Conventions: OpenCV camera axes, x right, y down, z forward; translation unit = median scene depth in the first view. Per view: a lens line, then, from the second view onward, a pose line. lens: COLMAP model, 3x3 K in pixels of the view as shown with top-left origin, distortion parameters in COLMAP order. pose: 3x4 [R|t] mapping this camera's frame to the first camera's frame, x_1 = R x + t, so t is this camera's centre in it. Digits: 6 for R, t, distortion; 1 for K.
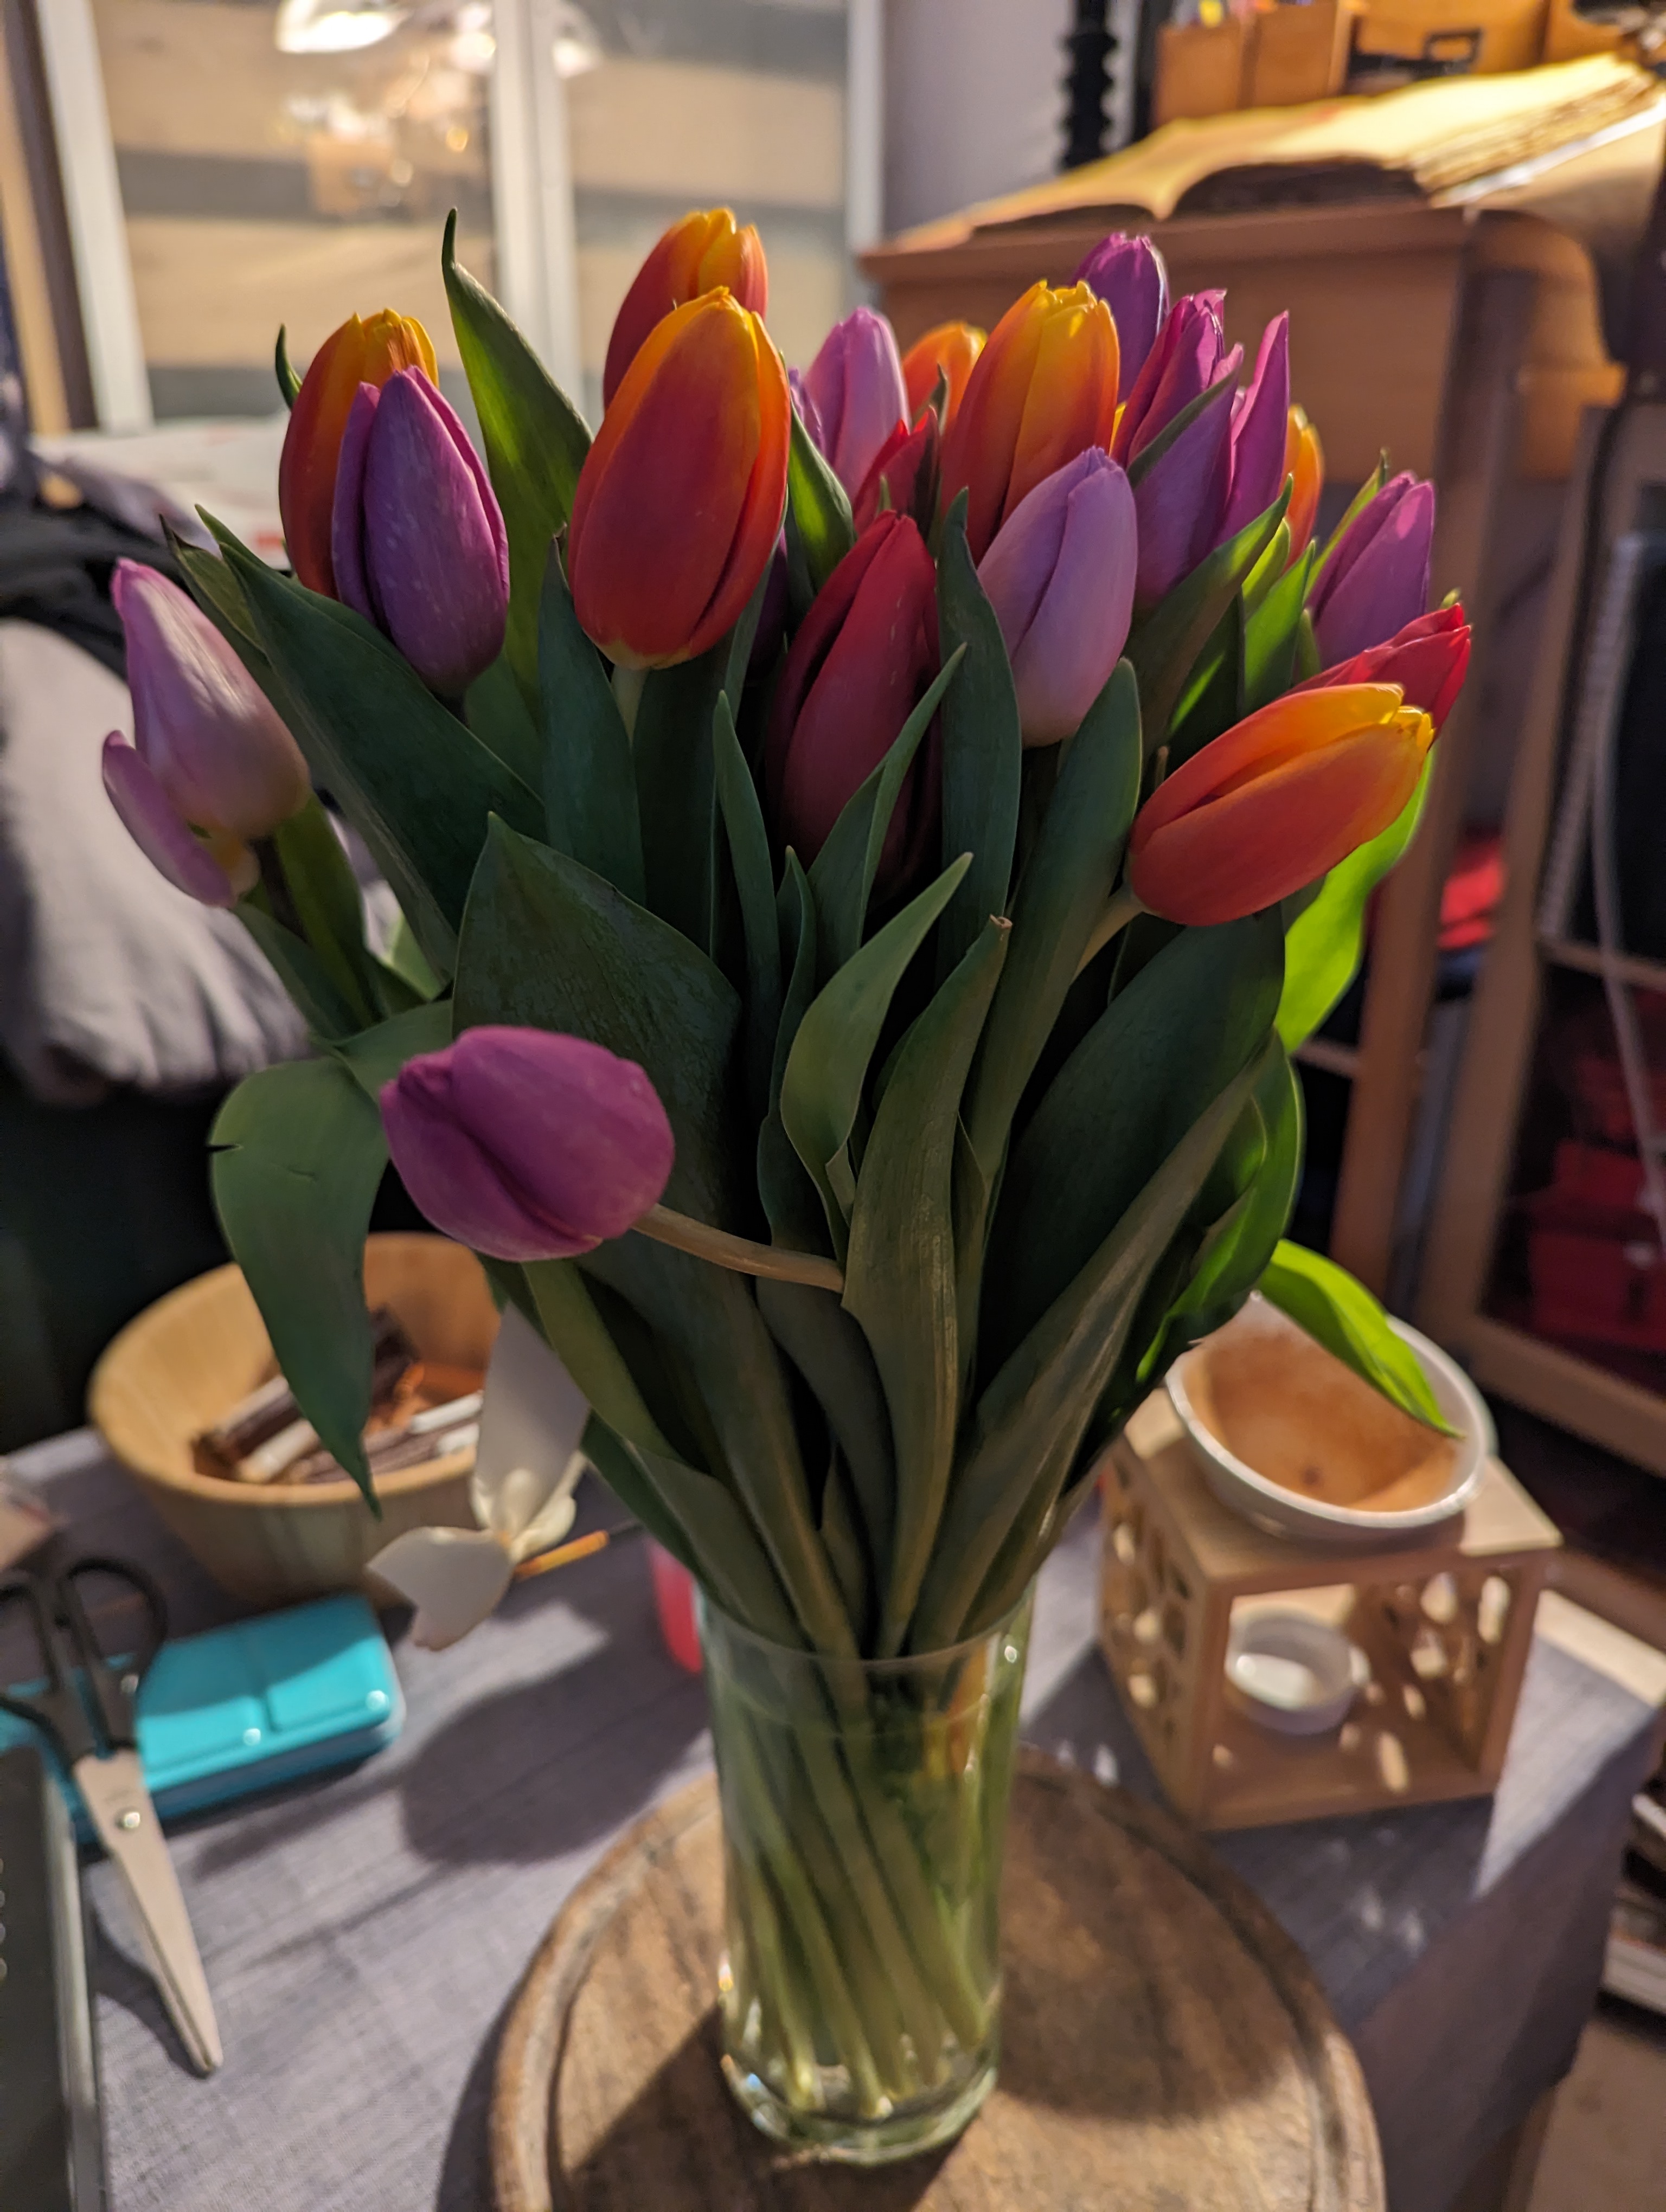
lens RADIAL K [[1671.0, 0, 833.0], [0, 1671.0, 1106.0], [0, 0, 1]] dist [-0.002954, 0.000573]
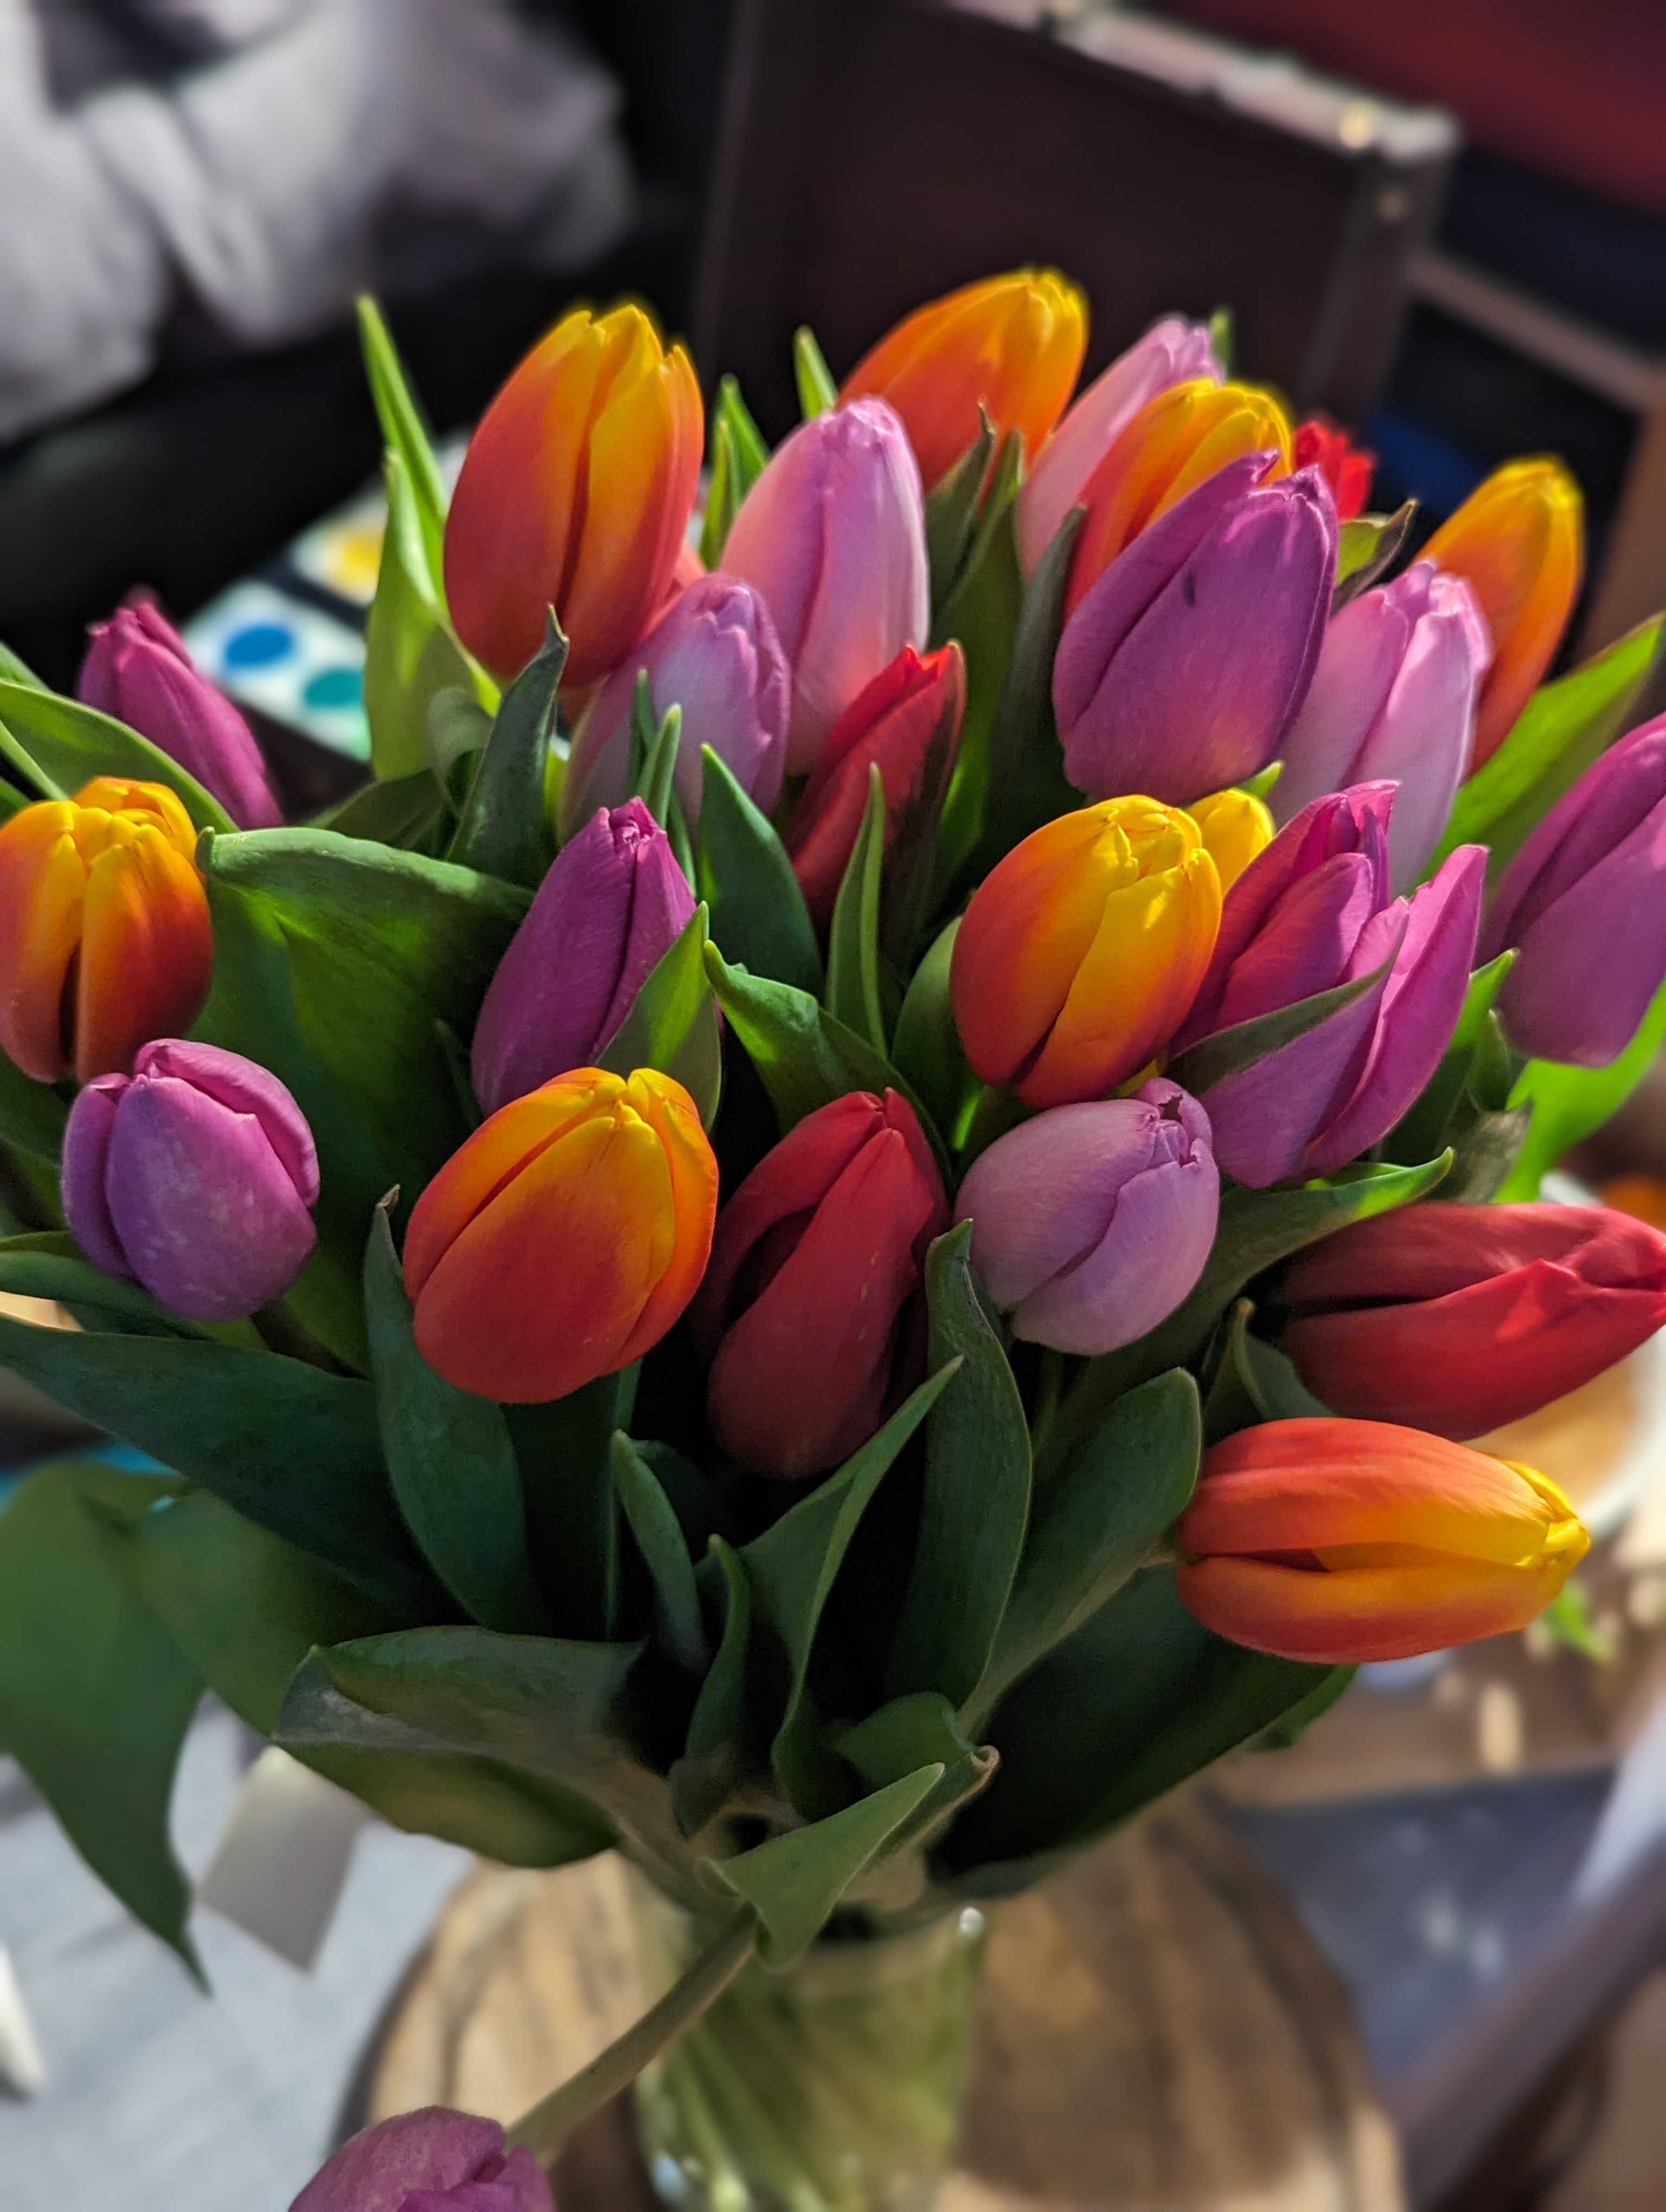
lens RADIAL K [[2507.2, 0, 810.8], [0, 2507.2, 1108.2], [0, 0, 1]] dist [0.103852, -0.337858]
pose [[0.999546, 0.030134, -0.000008, 0.010687], [-0.027725, 0.919749, 0.391527, -0.748211], [0.011806, -0.391349, 0.920166, 0.048193]]
